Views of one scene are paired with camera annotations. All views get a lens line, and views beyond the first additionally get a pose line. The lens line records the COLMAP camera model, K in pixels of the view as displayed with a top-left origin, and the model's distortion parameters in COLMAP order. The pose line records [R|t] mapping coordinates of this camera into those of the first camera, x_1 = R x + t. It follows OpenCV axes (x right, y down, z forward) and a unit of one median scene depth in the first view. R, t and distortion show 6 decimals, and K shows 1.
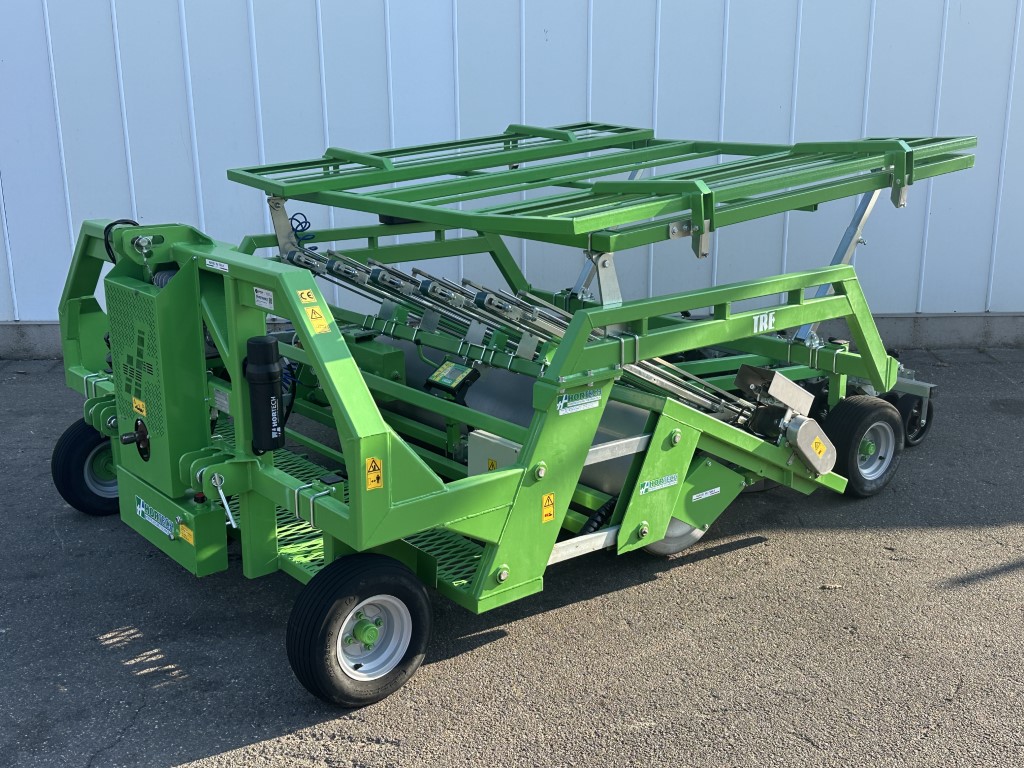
lens RADIAL K [[1128.0, 0, 512.0], [0, 1128.0, 384.0], [0, 0, 1]] dist [0.180594, -0.312095]
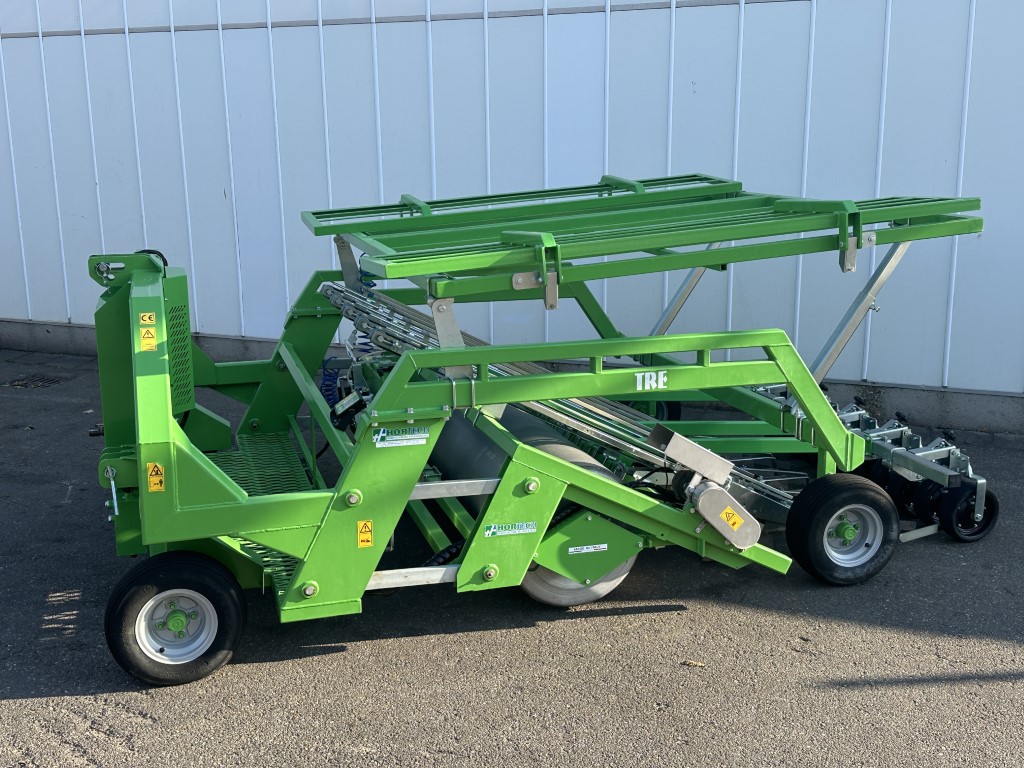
lens RADIAL K [[1128.0, 0, 512.0], [0, 1128.0, 384.0], [0, 0, 1]] dist [0.180594, -0.312095]
pose [[0.922608, 0.085187, -0.376216, 0.496235], [-0.099895, 0.994803, -0.019721, -0.020848], [0.372580, 0.055777, 0.926322, 0.055854]]
